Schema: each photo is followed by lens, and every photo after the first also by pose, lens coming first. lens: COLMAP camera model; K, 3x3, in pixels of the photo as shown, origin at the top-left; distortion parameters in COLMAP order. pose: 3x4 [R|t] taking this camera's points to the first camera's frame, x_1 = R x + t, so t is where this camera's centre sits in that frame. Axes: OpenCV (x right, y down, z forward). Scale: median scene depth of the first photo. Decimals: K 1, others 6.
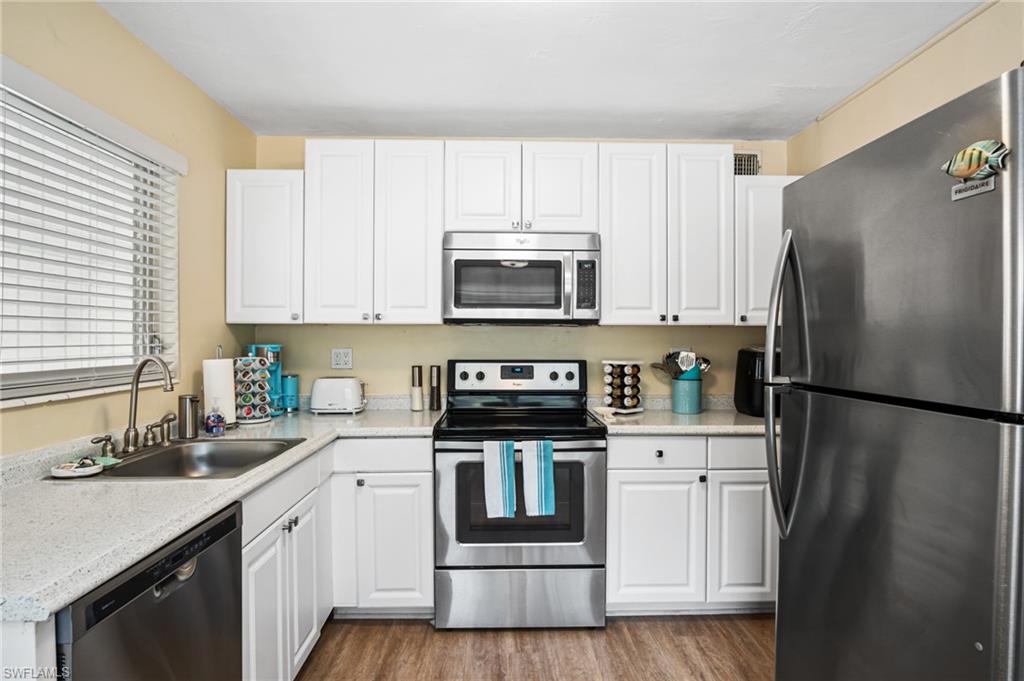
lens RADIAL K [[547.3, 0, 515.4], [0, 547.3, 340.1], [0, 0, 1]] dist [-0.026350, 0.001054]
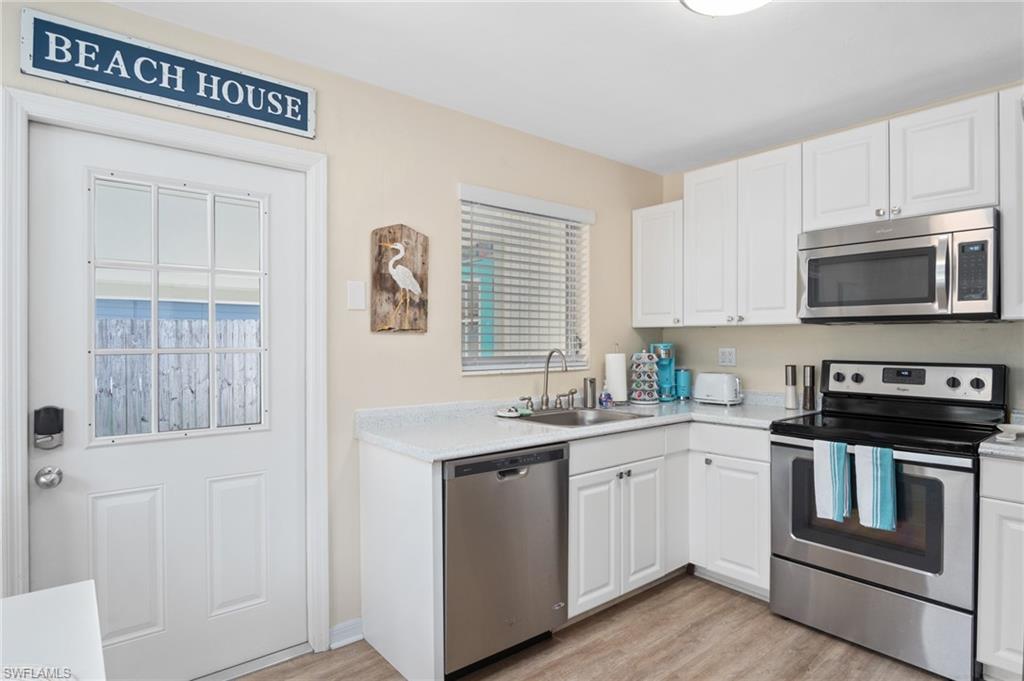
lens RADIAL K [[547.3, 0, 515.4], [0, 547.3, 340.1], [0, 0, 1]] dist [-0.026350, 0.001054]
pose [[0.612480, -0.003062, -0.790481, 0.359940], [-0.003132, 0.999975, -0.006301, 0.009416], [0.790480, 0.006335, 0.612455, -0.039661]]
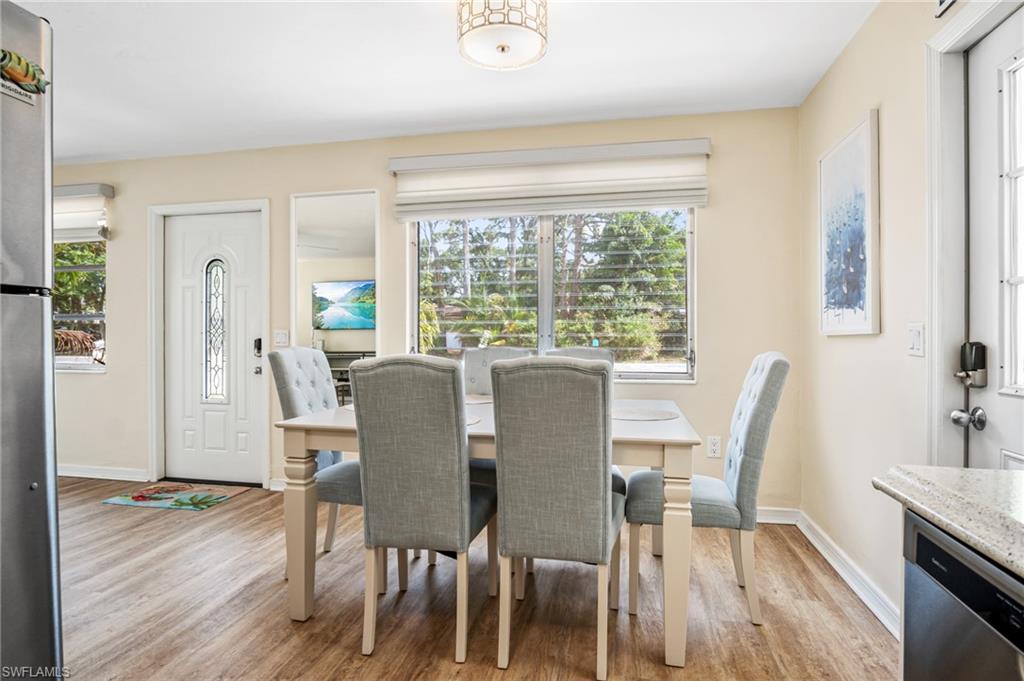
lens RADIAL K [[547.3, 0, 515.4], [0, 547.3, 340.1], [0, 0, 1]] dist [-0.026350, 0.001054]
pose [[-0.974332, -0.004653, 0.225068, -0.154999], [-0.001140, 0.999875, 0.015738, 0.079698], [-0.225113, 0.015078, -0.974216, 0.664100]]
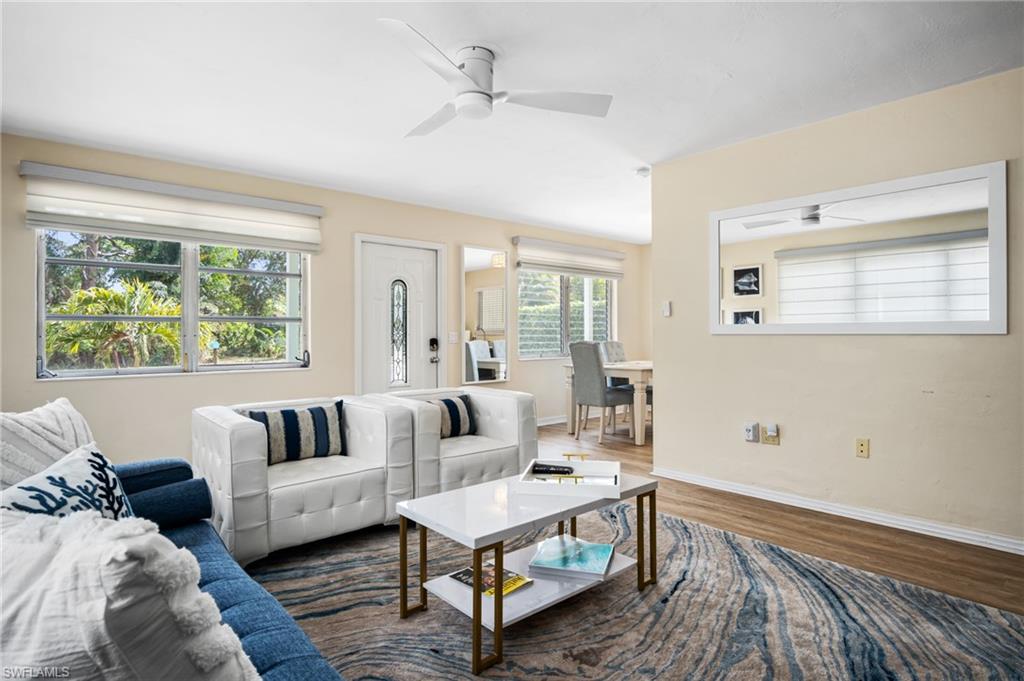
lens RADIAL K [[547.3, 0, 515.4], [0, 547.3, 340.1], [0, 0, 1]] dist [-0.026350, 0.001054]
pose [[-0.770840, 0.005432, -0.637006, 2.060350], [-0.002753, 0.999926, 0.011858, 0.080686], [0.637023, 0.010895, -0.770768, 1.262533]]
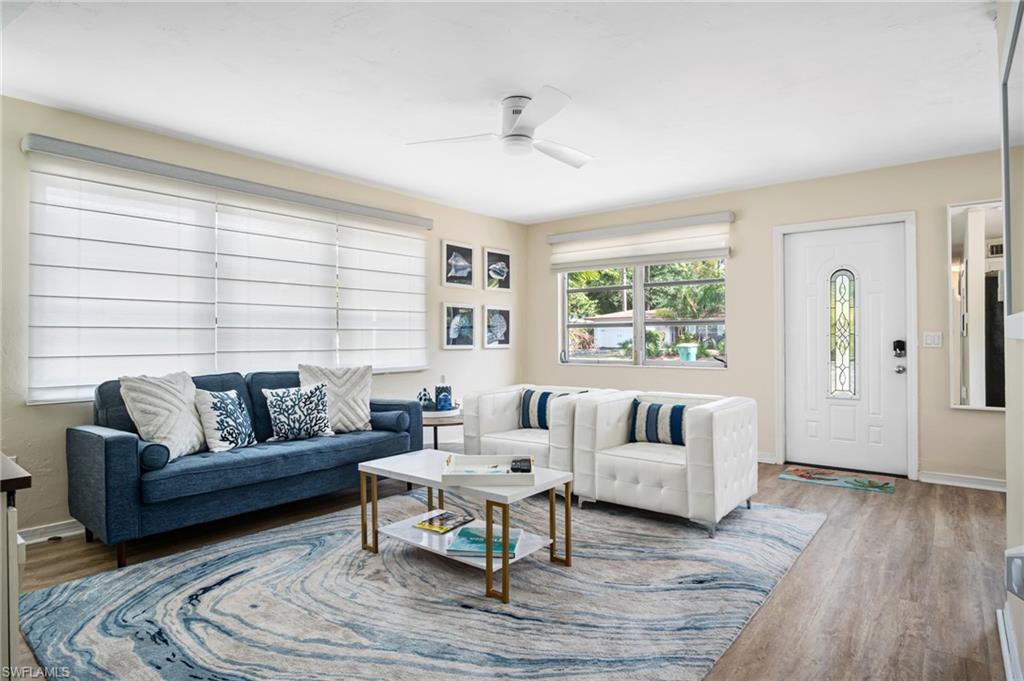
lens RADIAL K [[556.0, 0, 513.6], [0, 556.0, 332.2], [0, 0, 1]] dist [-0.027444, 0.000383]
pose [[-0.762047, 0.006841, 0.647486, 0.706693], [0.006625, 0.999974, -0.002769, 0.072803], [-0.647488, 0.002180, -0.762073, 1.370353]]
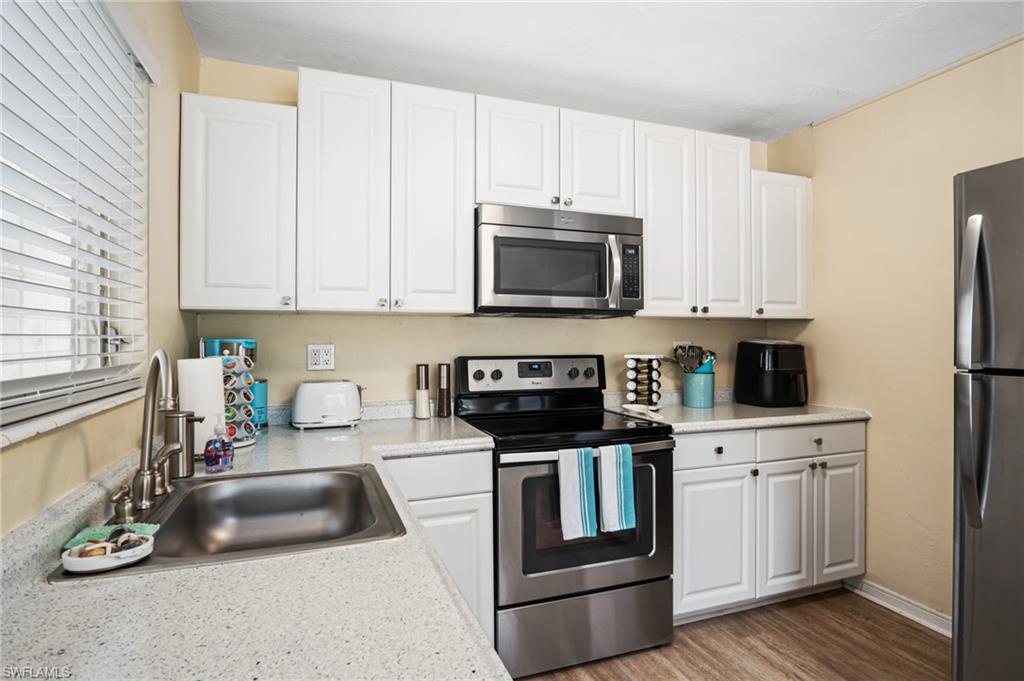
lens RADIAL K [[544.6, 0, 512.8], [0, 544.6, 337.7], [0, 0, 1]] dist [-0.026280, 0.002263]
pose [[0.947768, -0.003351, 0.318943, -0.362457], [0.004796, 0.999981, -0.003746, 0.012145], [-0.318925, 0.005080, 0.947766, 0.204054]]
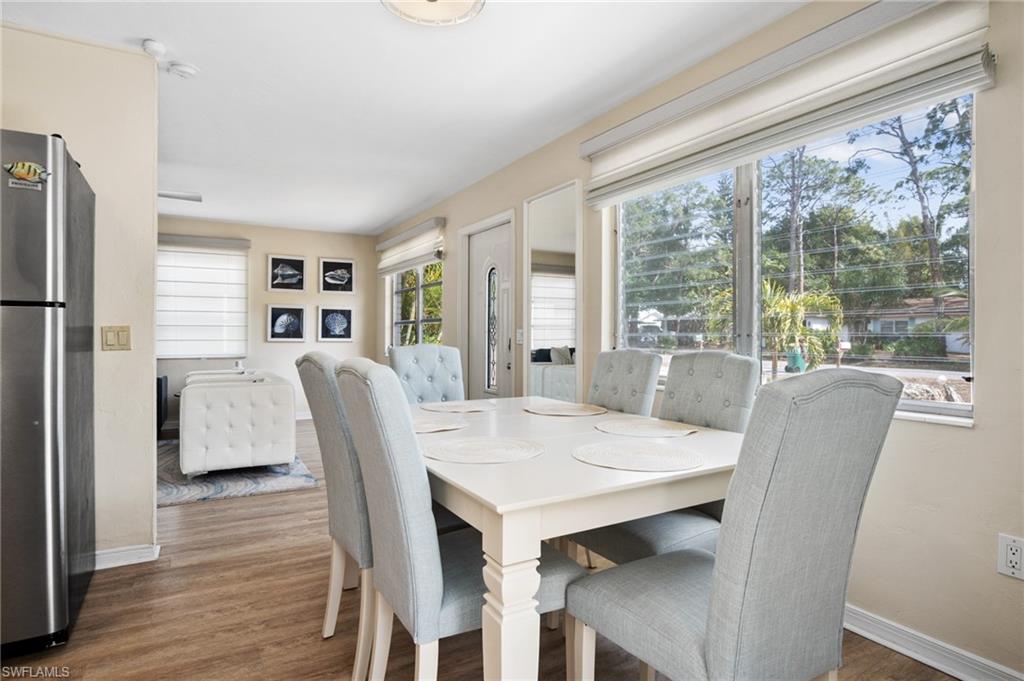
lens RADIAL K [[544.6, 0, 512.8], [0, 544.6, 337.7], [0, 0, 1]] dist [-0.026280, 0.002263]
pose [[-0.480084, -0.009175, 0.877175, -0.582830], [0.000308, 0.999943, 0.010628, 0.084951], [-0.877223, 0.005372, -0.480054, 0.139609]]
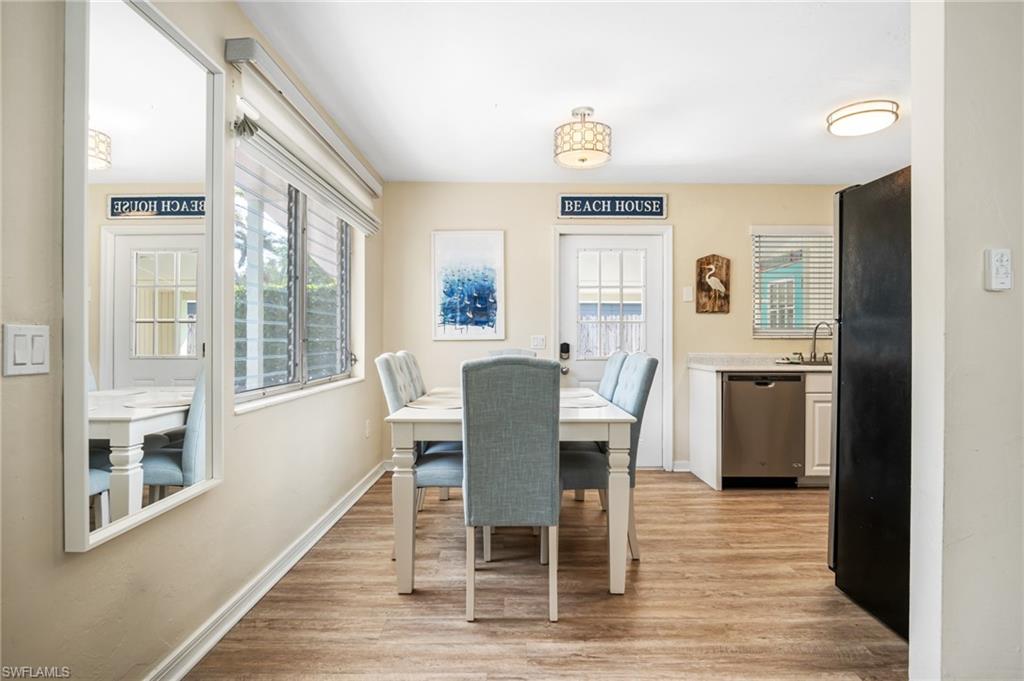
lens RADIAL K [[547.3, 0, 515.4], [0, 547.3, 340.1], [0, 0, 1]] dist [-0.026350, 0.001054]
pose [[-0.028717, -0.000092, -0.999588, 1.274855], [-0.007966, 0.999968, 0.000137, 0.083990], [0.999556, 0.007966, -0.028717, -0.202921]]
